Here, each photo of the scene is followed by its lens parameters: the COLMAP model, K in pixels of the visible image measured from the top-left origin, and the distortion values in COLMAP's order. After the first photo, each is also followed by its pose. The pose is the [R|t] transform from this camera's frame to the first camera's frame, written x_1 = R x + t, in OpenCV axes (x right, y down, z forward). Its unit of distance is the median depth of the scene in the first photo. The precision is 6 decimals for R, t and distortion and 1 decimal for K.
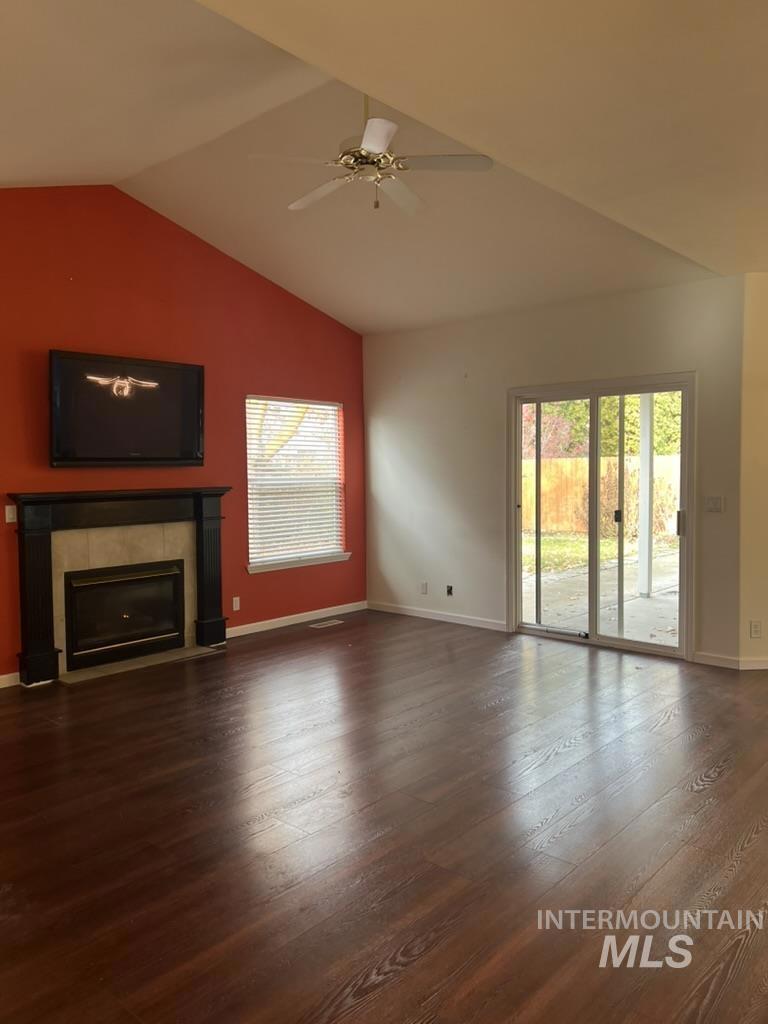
lens RADIAL K [[760.3, 0, 380.9], [0, 760.3, 508.7], [0, 0, 1]] dist [0.060488, -0.034472]
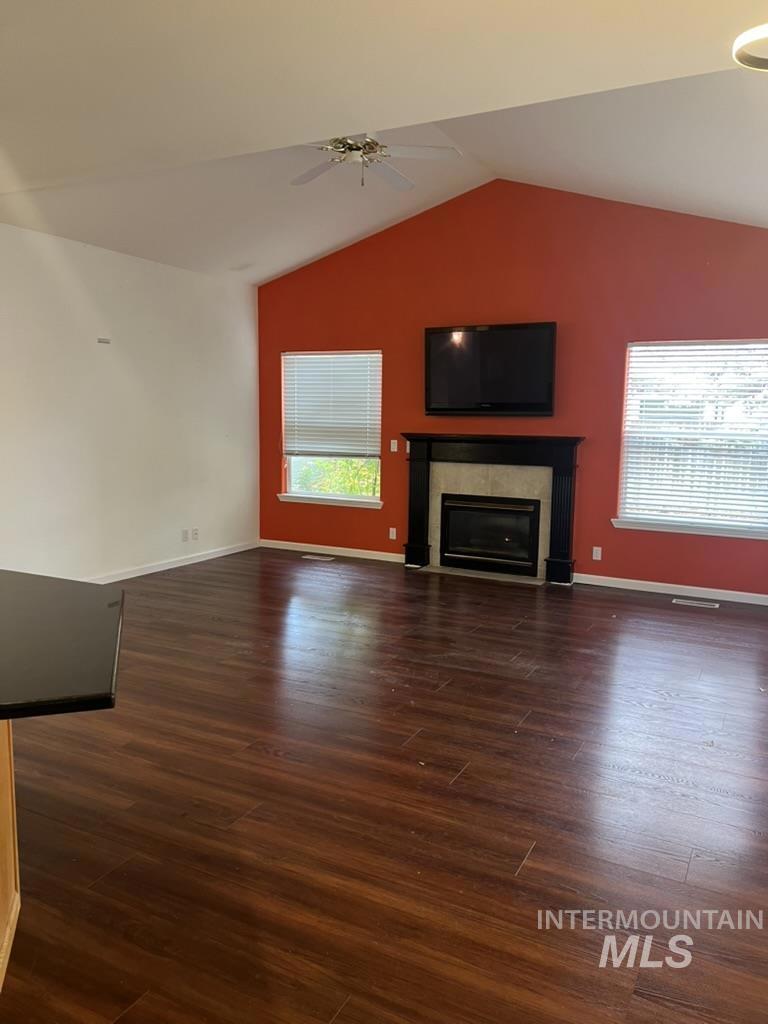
lens RADIAL K [[760.3, 0, 385.5], [0, 760.3, 508.8], [0, 0, 1]] dist [0.060488, -0.034472]
pose [[0.224227, 0.139240, -0.964539, 0.770304], [-0.063080, 0.989738, 0.128214, -0.049792], [0.972493, 0.032095, 0.230709, 0.525949]]
